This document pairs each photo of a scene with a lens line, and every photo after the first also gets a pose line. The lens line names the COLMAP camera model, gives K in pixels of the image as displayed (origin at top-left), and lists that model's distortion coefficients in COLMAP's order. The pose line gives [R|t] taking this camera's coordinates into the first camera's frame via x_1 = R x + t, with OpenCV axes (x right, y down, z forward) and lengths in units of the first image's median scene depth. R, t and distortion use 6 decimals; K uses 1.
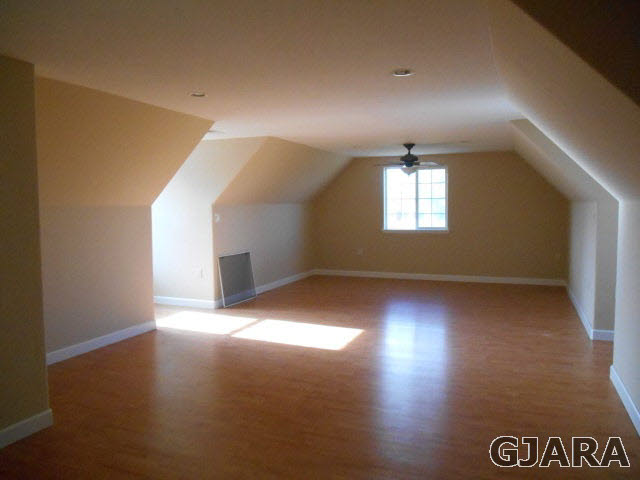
lens RADIAL K [[493.7, 0, 317.5], [0, 493.7, 241.0], [0, 0, 1]] dist [-0.026868, 0.004911]
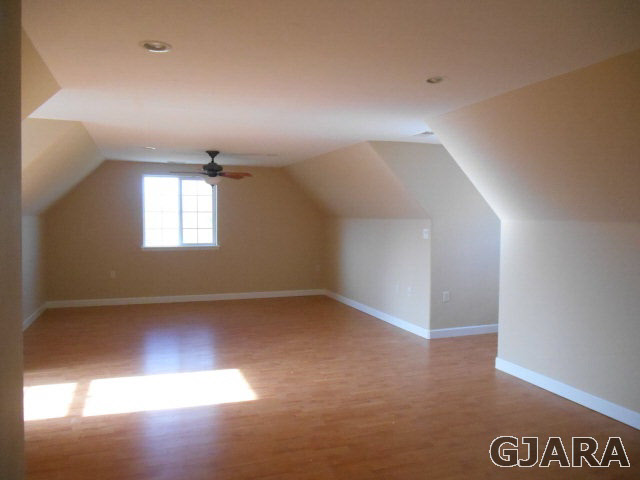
lens RADIAL K [[493.7, 0, 319.9], [0, 493.7, 237.8], [0, 0, 1]] dist [-0.026868, 0.004911]
pose [[0.732606, -0.013602, 0.680517, -0.232570], [0.035322, 0.999213, -0.018053, -0.013774], [-0.679736, 0.037263, 0.732510, 0.177580]]
